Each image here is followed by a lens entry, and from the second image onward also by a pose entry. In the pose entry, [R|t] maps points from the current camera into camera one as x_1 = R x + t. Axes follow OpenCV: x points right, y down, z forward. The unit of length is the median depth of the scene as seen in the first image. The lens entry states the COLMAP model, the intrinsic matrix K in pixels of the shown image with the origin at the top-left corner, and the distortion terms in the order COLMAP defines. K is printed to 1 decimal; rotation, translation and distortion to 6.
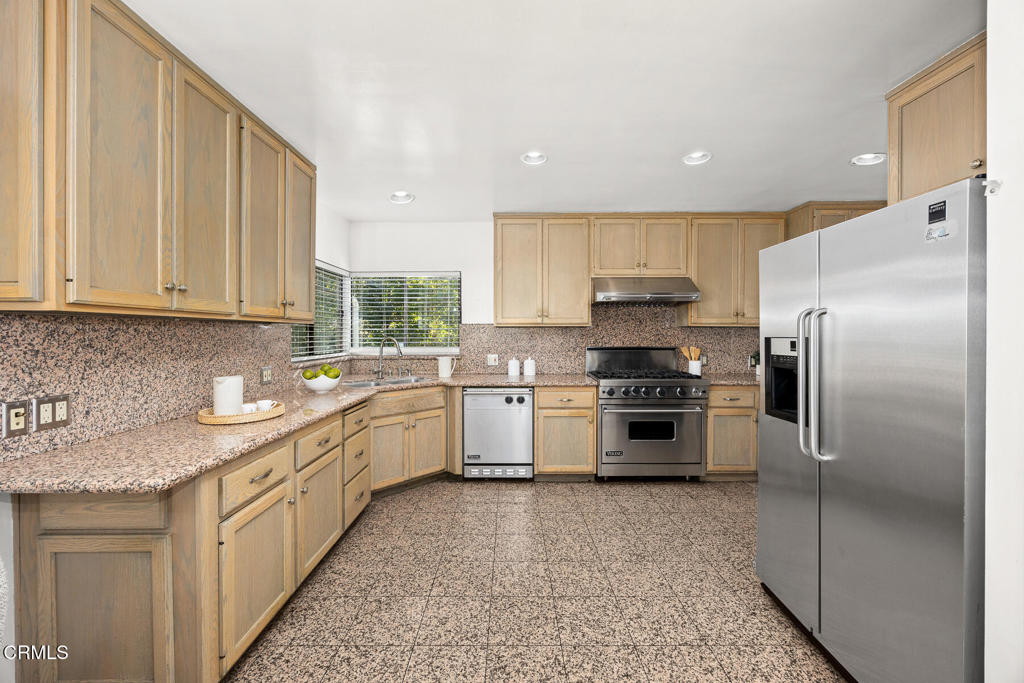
lens RADIAL K [[396.8, 0, 517.8], [0, 396.8, 337.1], [0, 0, 1]] dist [-0.001052, -0.000080]
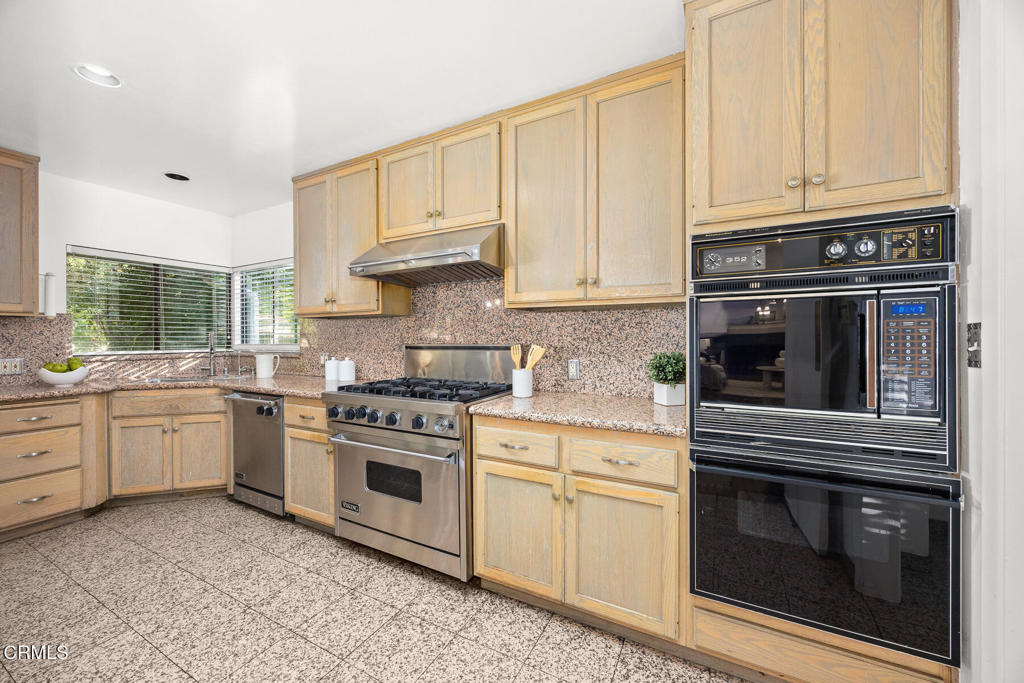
lens RADIAL K [[396.8, 0, 519.7], [0, 396.8, 339.3], [0, 0, 1]] dist [-0.001052, -0.000080]
pose [[0.874320, -0.001099, -0.485348, 0.800989], [-0.000840, 0.999993, -0.003778, 0.020865], [0.485349, 0.003711, 0.874313, 0.562406]]
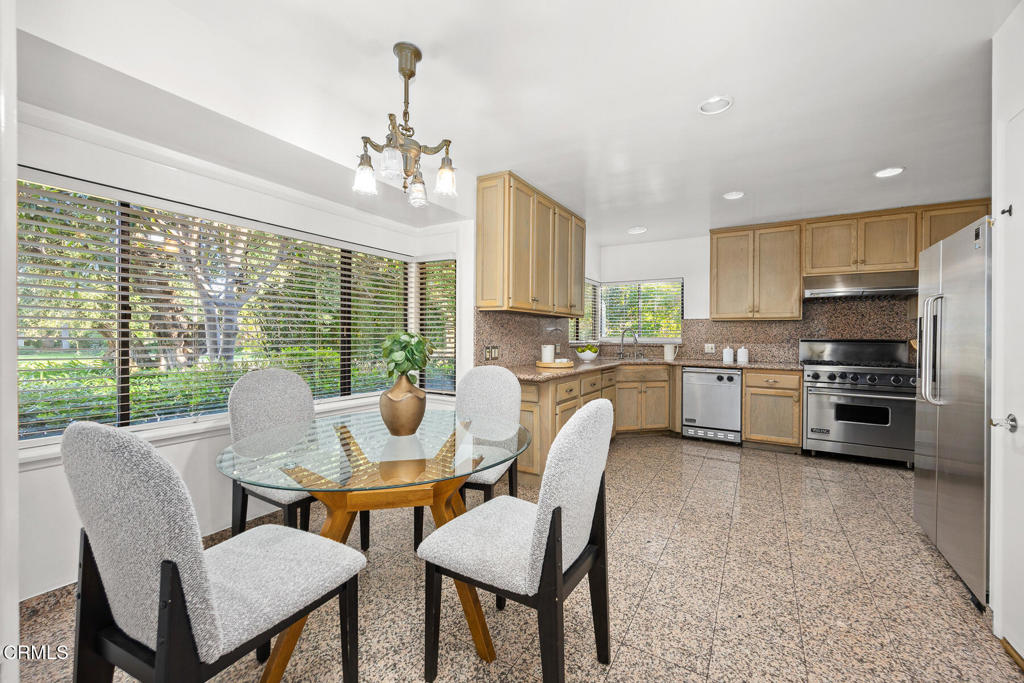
lens RADIAL K [[410.1, 0, 541.6], [0, 410.1, 334.2], [0, 0, 1]] dist [0.000202, 0.000275]
pose [[0.873406, 0.007195, -0.486940, 0.116186], [-0.013445, 0.999866, -0.009341, 0.038477], [0.486808, 0.014706, 0.873385, -0.418928]]
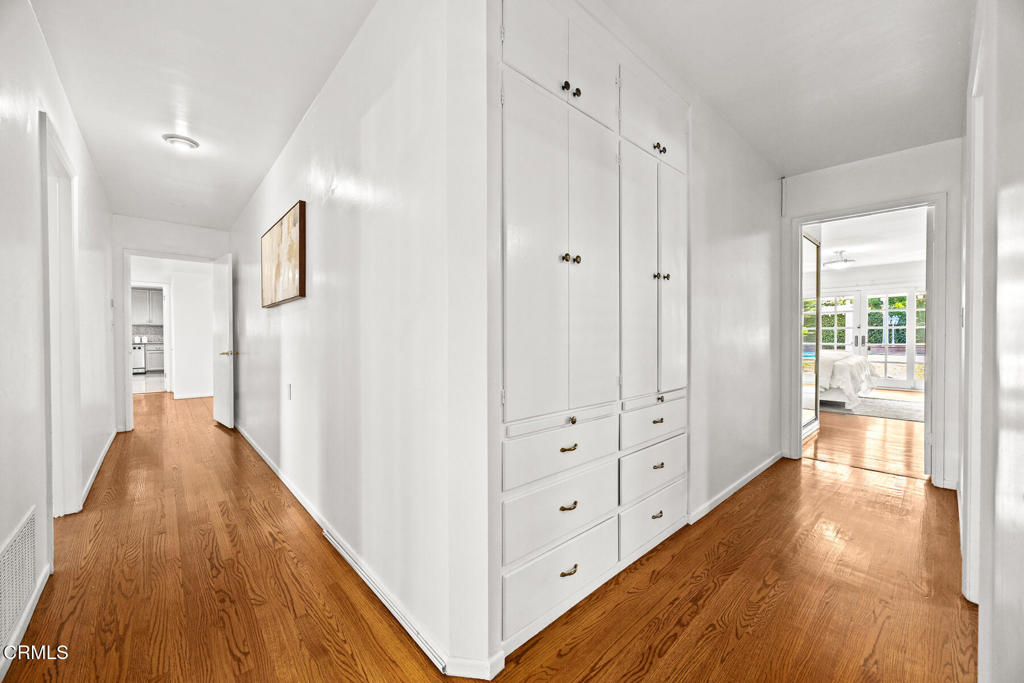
lens RADIAL K [[396.8, 0, 512.0], [0, 396.8, 339.2], [0, 0, 1]] dist [-0.001052, -0.000080]
pose [[0.750890, -0.009408, 0.660361, 0.152320], [0.006305, 0.999955, 0.007077, 0.082612], [-0.660398, -0.001150, 0.750915, -3.397415]]
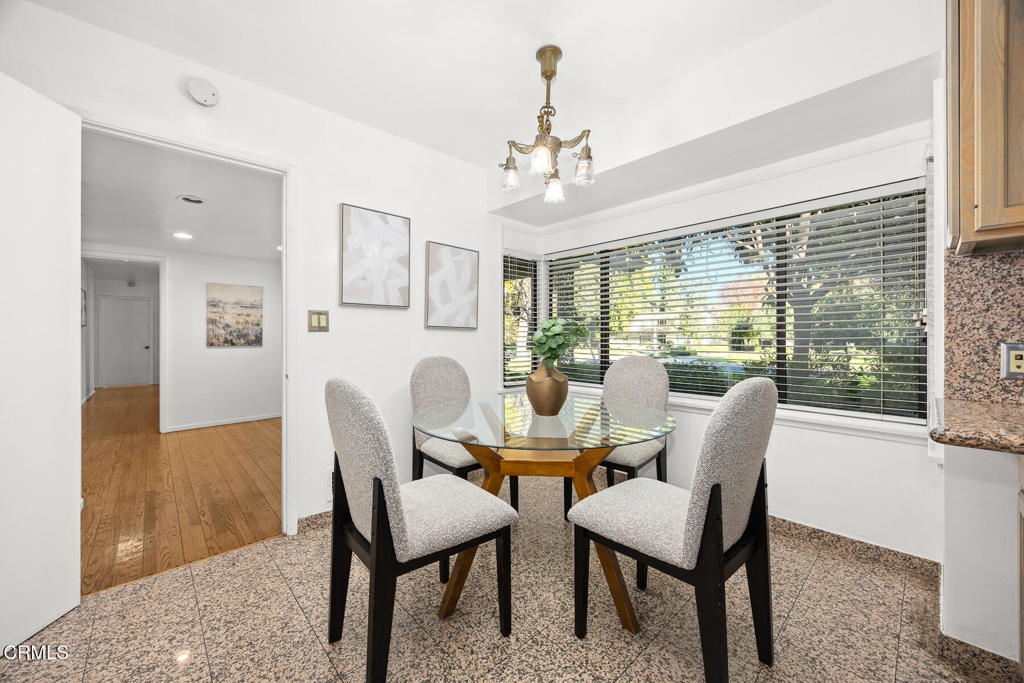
lens RADIAL K [[396.8, 0, 506.0], [0, 396.8, 334.2], [0, 0, 1]] dist [-0.001052, -0.000080]
pose [[-0.742055, 0.002812, -0.670333, 0.107522], [-0.002092, 0.999977, 0.006511, 0.051266], [0.670335, 0.006234, -0.742032, 0.329167]]
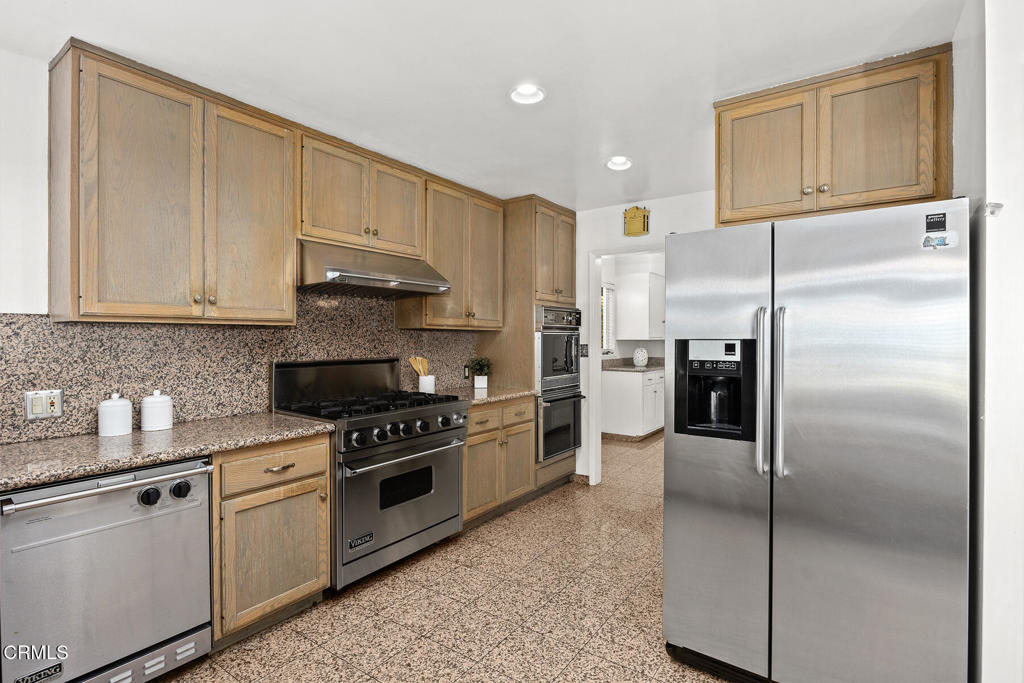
lens RADIAL K [[488.2, 0, 515.7], [0, 488.2, 341.4], [0, 0, 1]] dist [-0.018084, 0.000540]
pose [[0.581869, -0.004681, 0.813269, -0.211236], [0.008728, 0.999962, -0.000489, -0.002140], [-0.813236, 0.007382, 0.581888, 0.386418]]
